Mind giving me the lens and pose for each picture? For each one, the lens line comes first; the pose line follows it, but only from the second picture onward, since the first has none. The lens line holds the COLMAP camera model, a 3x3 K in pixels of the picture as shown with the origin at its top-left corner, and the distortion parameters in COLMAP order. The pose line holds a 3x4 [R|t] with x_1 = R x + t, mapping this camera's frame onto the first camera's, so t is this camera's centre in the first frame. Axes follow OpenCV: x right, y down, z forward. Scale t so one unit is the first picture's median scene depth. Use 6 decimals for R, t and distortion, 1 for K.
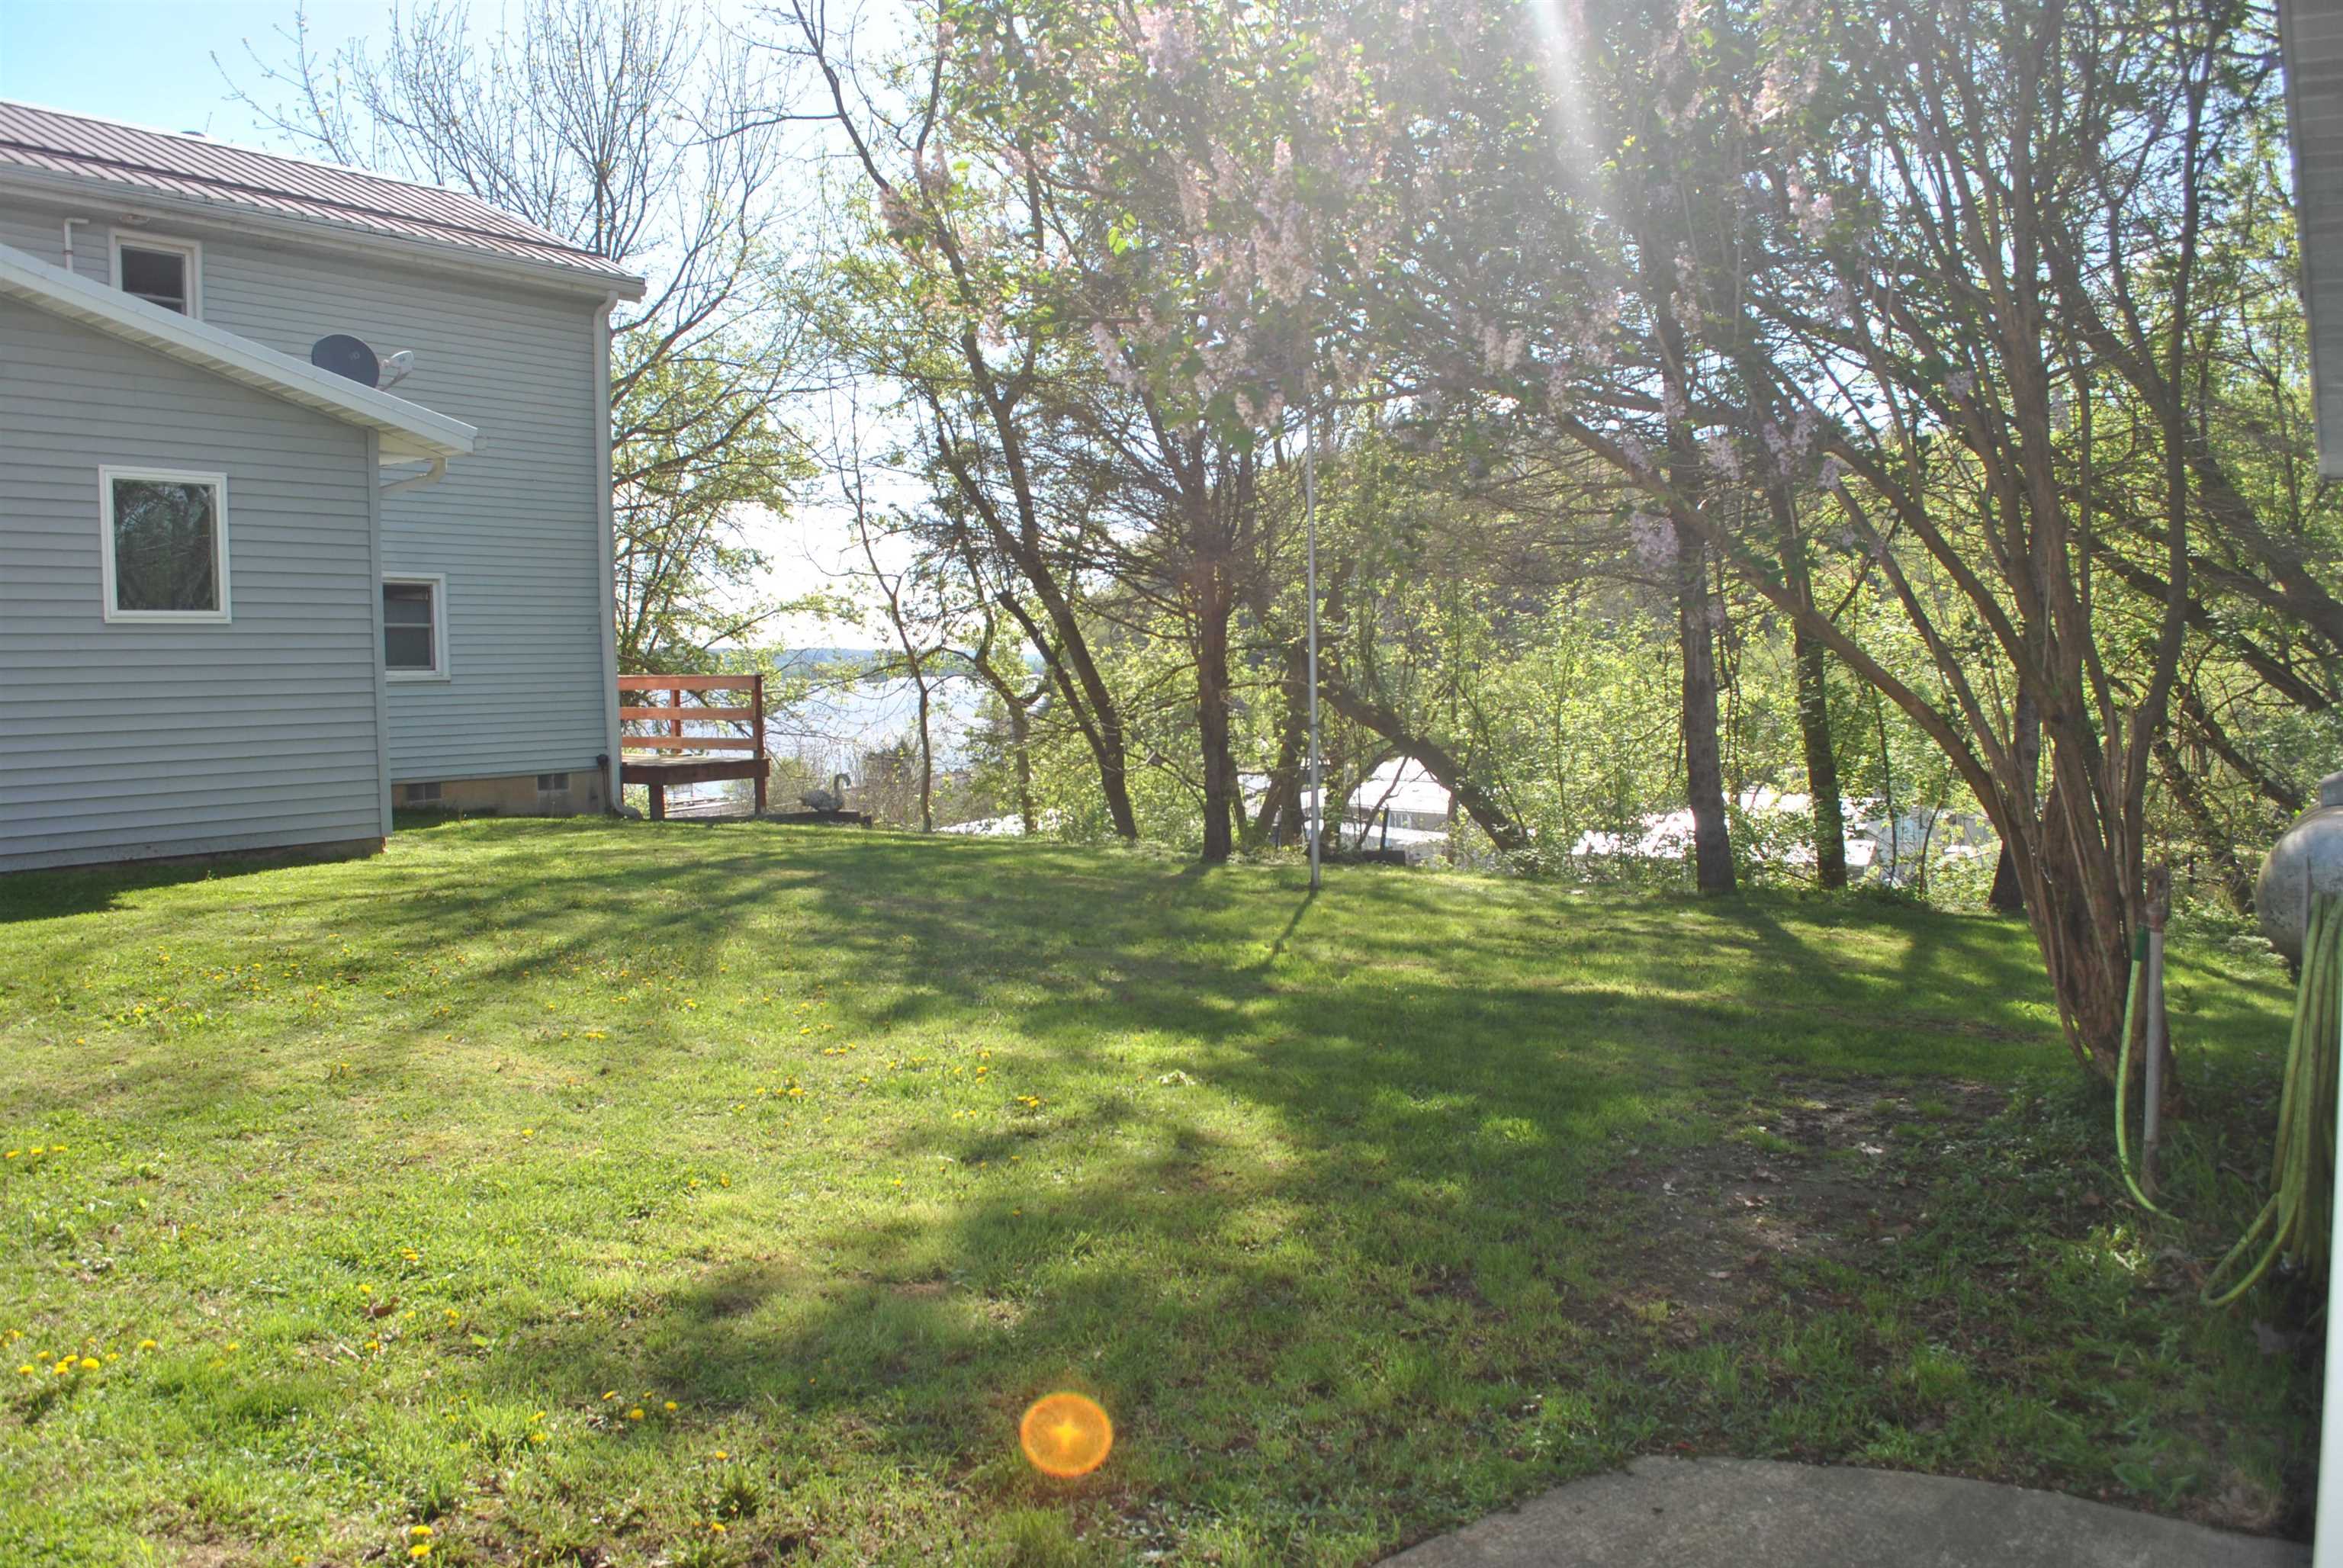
lens RADIAL K [[1869.8, 0, 1173.3], [0, 1869.8, 782.9], [0, 0, 1]] dist [-0.080071, -0.008166]
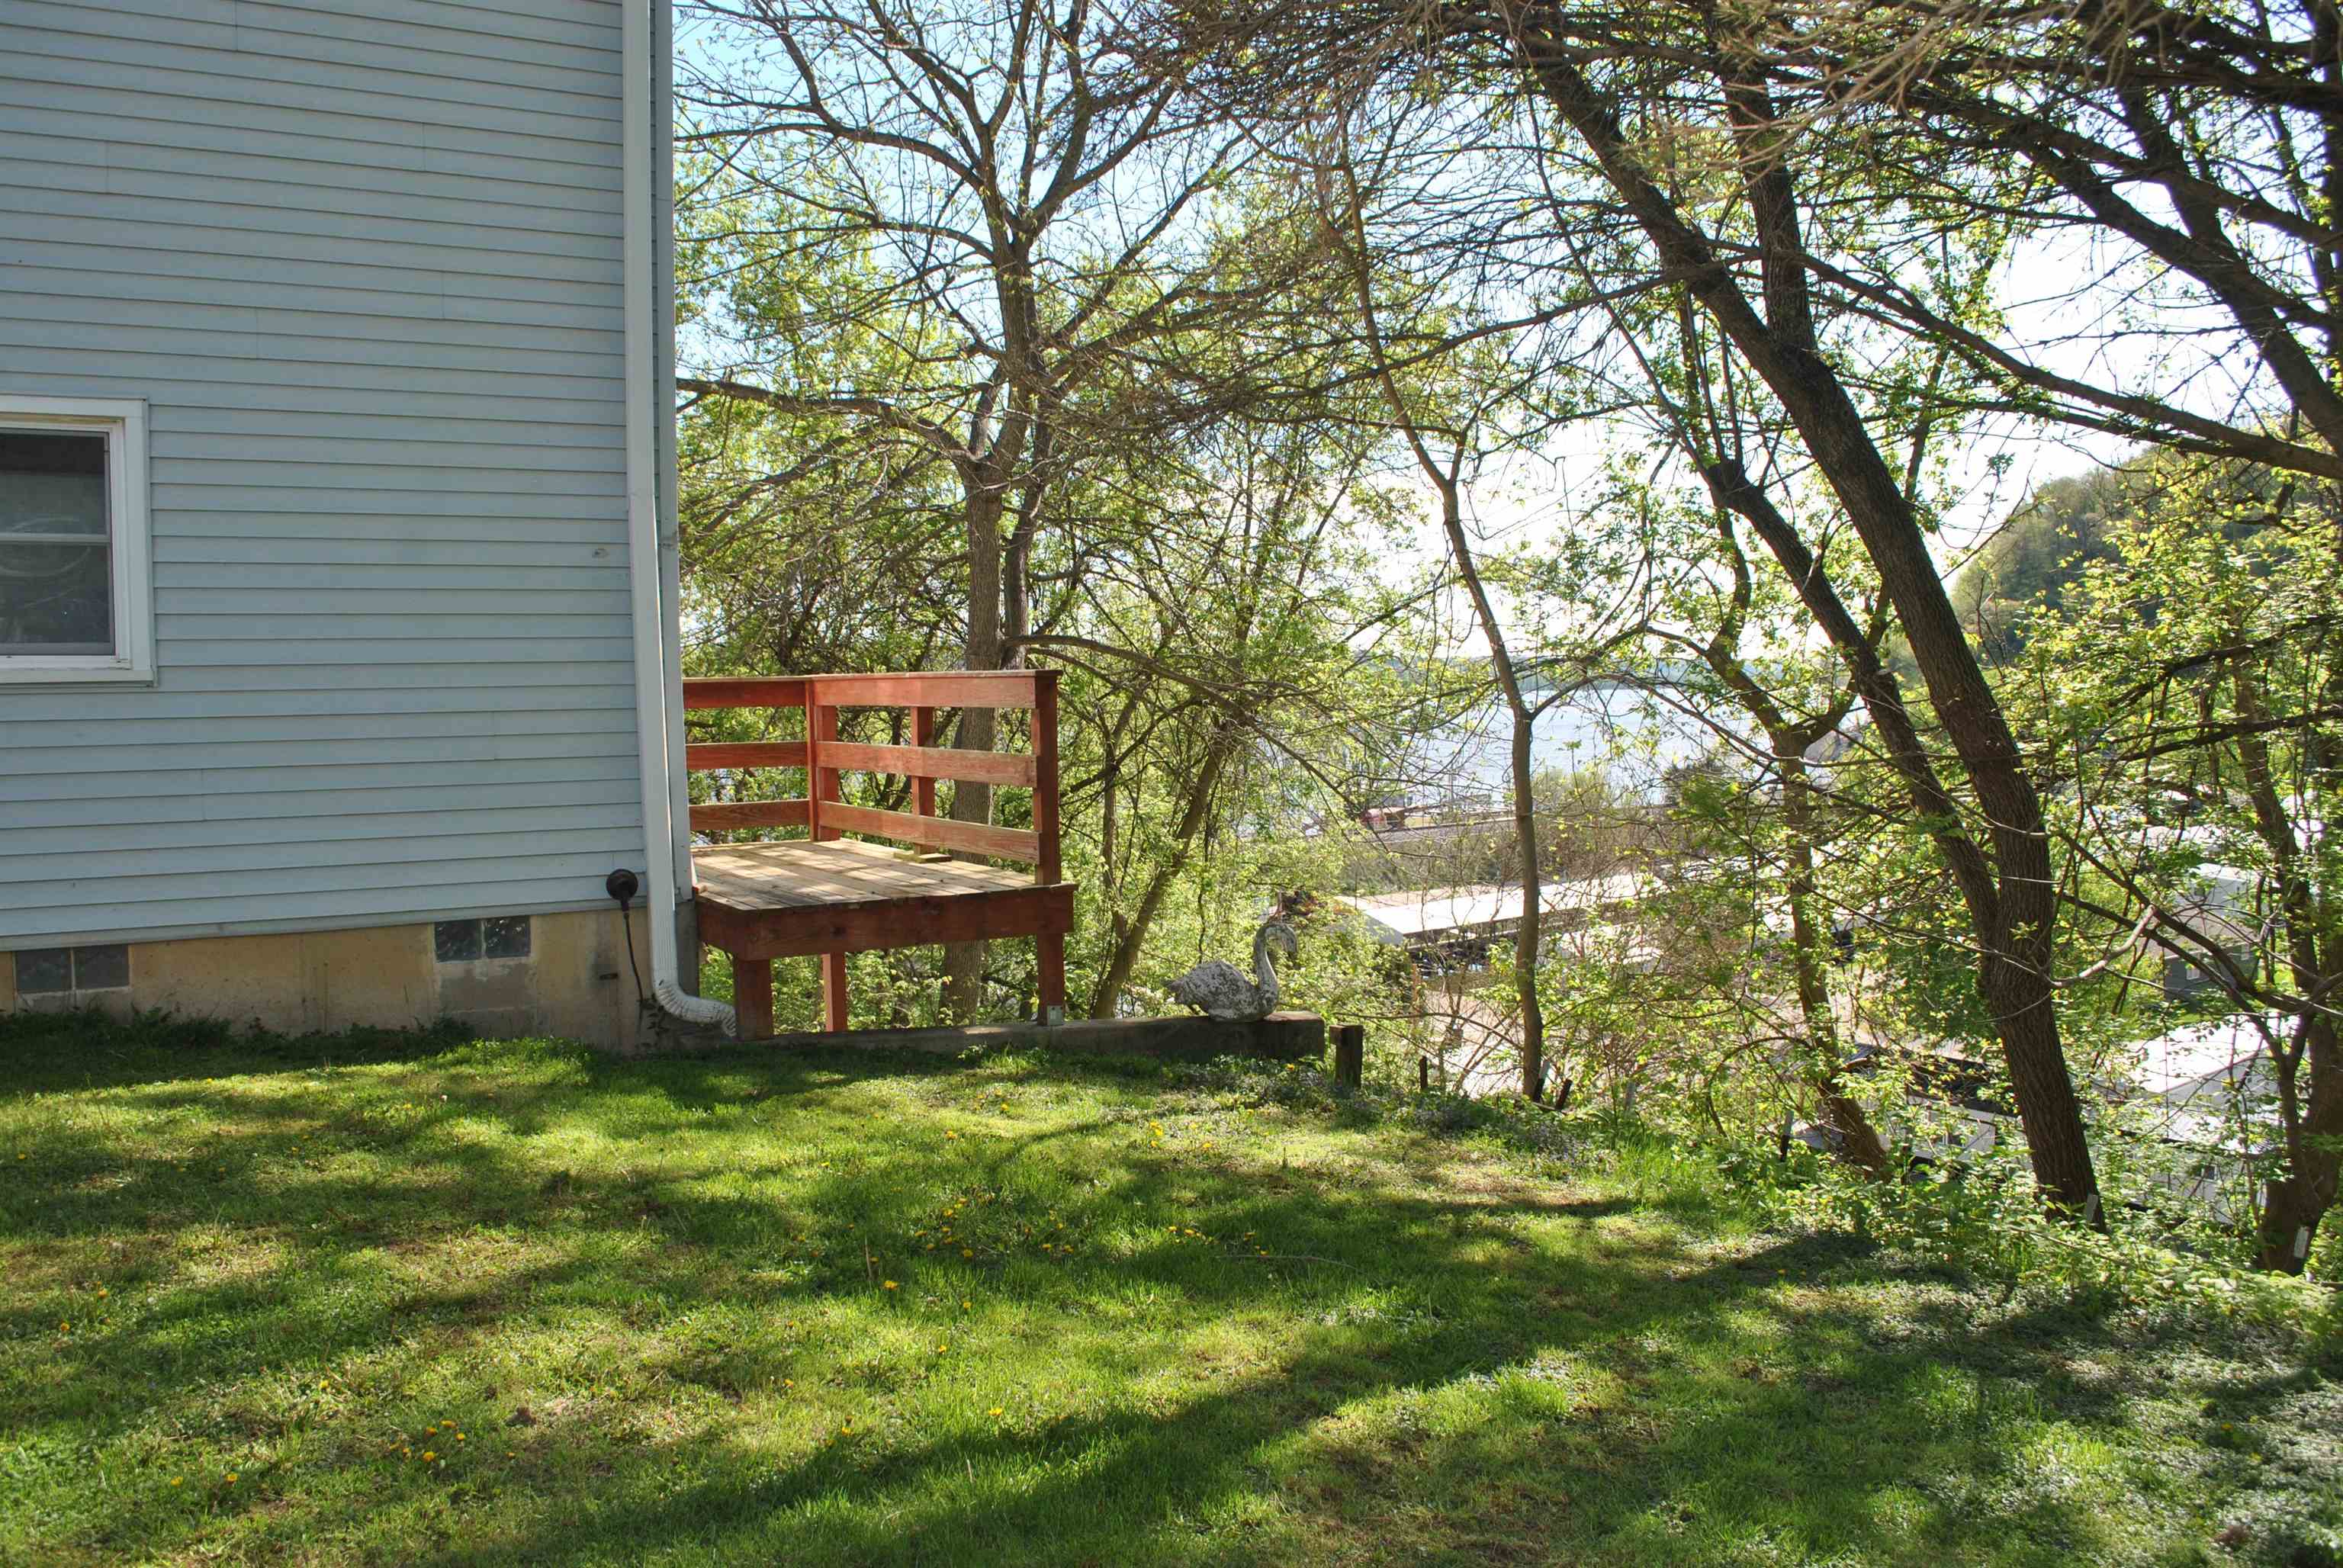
lens RADIAL K [[1869.8, 0, 1176.8], [0, 1869.8, 789.3], [0, 0, 1]] dist [-0.080071, -0.008166]
pose [[0.908171, 0.032377, -0.417345, -0.032440], [-0.032128, 0.999455, 0.007622, -0.036189], [0.417364, 0.006486, 0.908716, 0.628792]]
